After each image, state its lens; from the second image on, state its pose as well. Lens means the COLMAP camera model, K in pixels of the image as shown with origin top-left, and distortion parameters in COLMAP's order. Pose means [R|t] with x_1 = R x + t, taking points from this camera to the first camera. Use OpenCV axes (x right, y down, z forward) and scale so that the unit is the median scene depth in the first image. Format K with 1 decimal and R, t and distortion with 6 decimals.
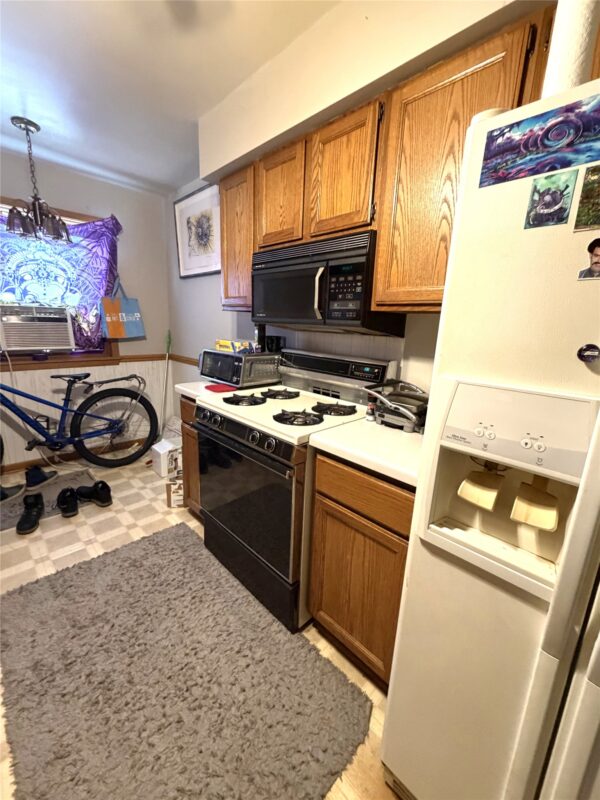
lens RADIAL K [[325.2, 0, 300.0], [0, 325.2, 400.0], [0, 0, 1]] dist [0.000536, 0.000031]
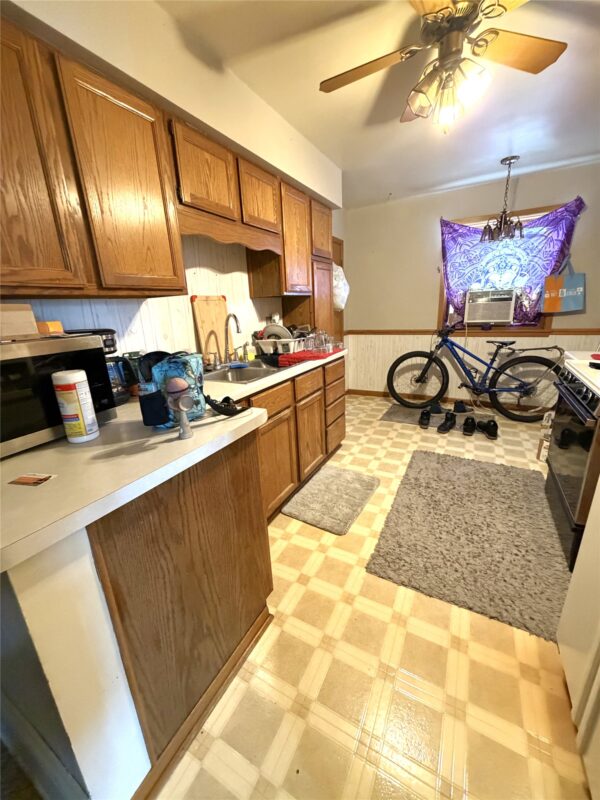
lens RADIAL K [[320.0, 0, 300.0], [0, 320.0, 400.0], [0, 0, 1]] dist [-0.018987, -0.000011]
pose [[0.285987, 0.218024, -0.933101, 0.315816], [-0.159212, 0.971048, 0.178094, 0.054277], [0.944914, 0.097628, 0.312419, -0.146412]]
